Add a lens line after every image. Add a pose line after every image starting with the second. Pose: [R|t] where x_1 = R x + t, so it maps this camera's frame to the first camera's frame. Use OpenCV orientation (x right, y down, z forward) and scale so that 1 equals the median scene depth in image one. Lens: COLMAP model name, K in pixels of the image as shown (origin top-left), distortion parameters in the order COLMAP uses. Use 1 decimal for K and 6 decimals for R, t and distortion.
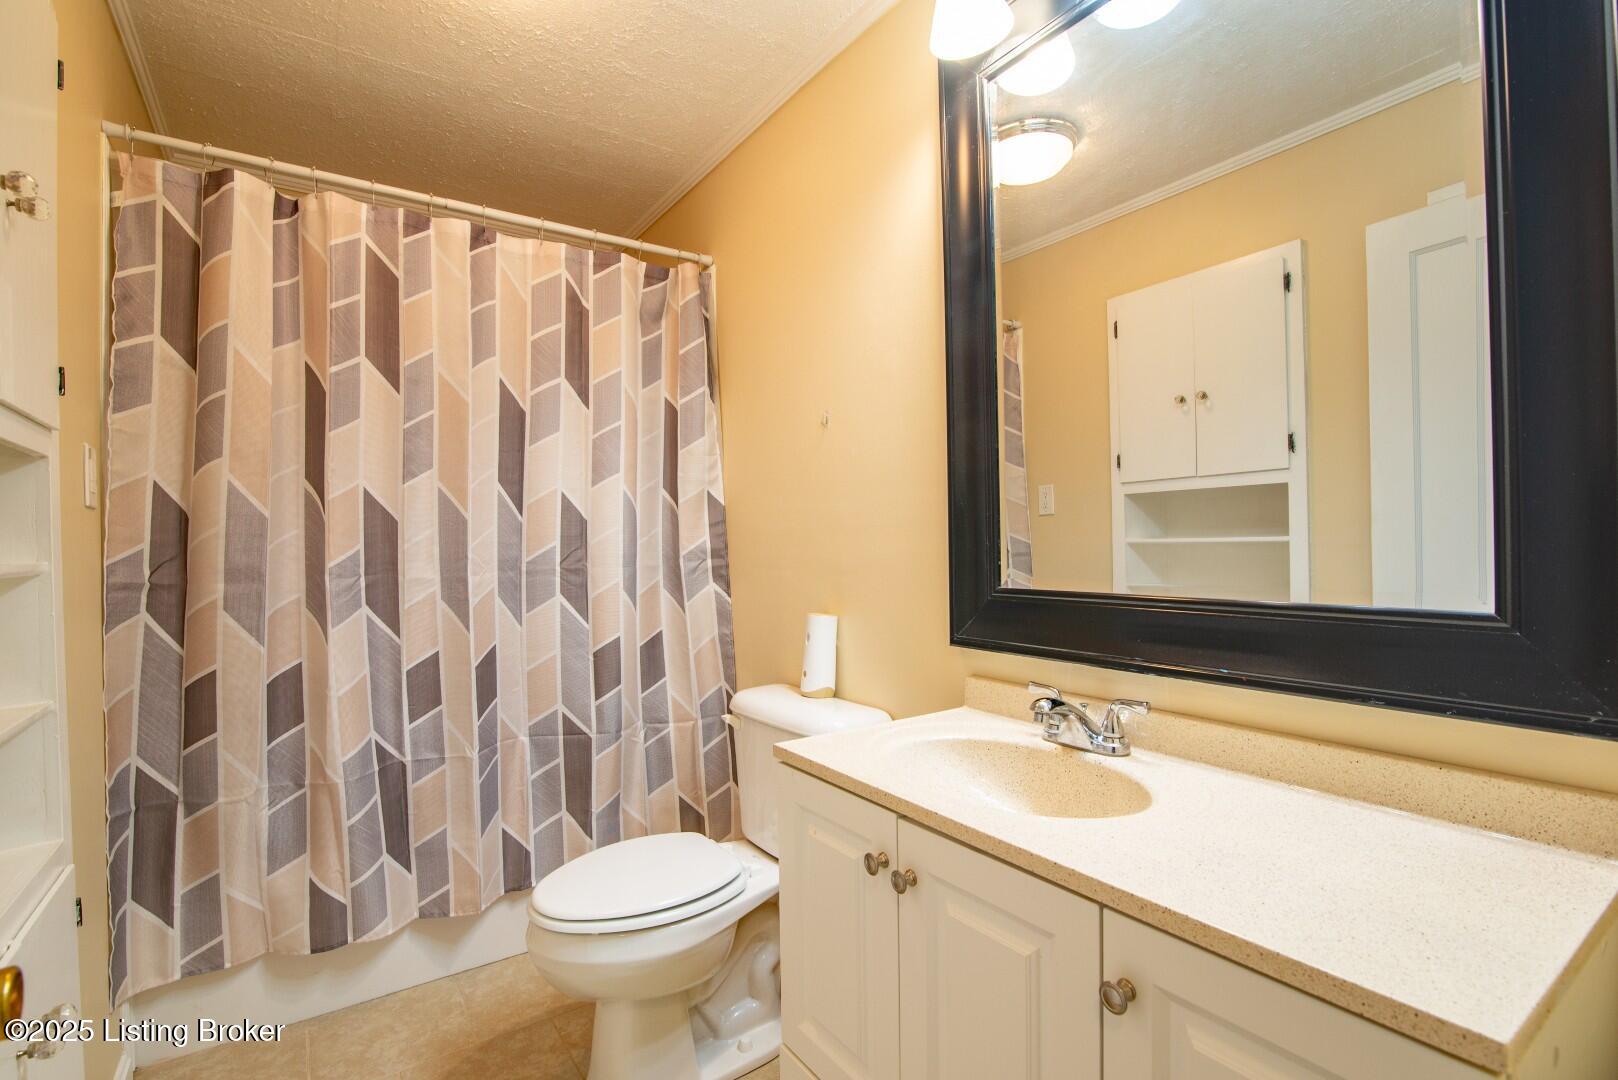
lens RADIAL K [[754.9, 0, 806.8], [0, 754.9, 546.2], [0, 0, 1]] dist [-0.019947, 0.000543]
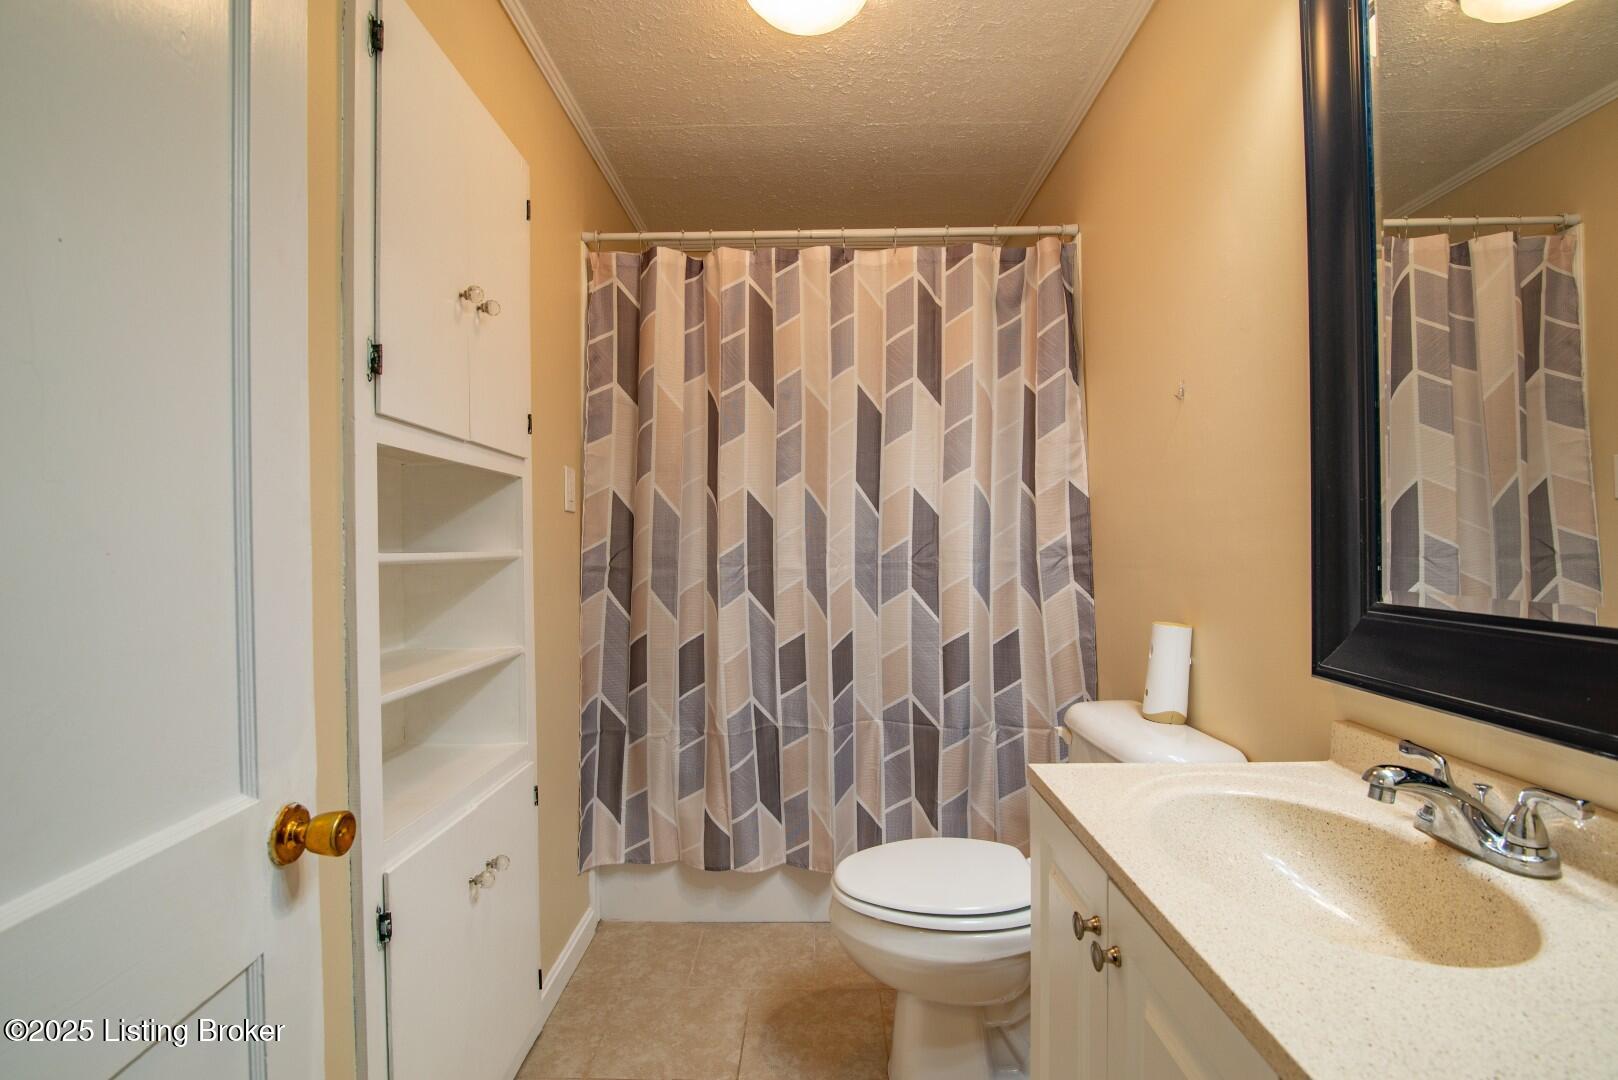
lens RADIAL K [[754.9, 0, 806.8], [0, 754.9, 546.2], [0, 0, 1]] dist [-0.019947, 0.000543]
pose [[0.807901, 0.009867, -0.589236, 0.185253], [-0.005479, 0.999942, 0.009233, -0.001840], [0.589293, -0.004231, 0.807908, 0.086773]]
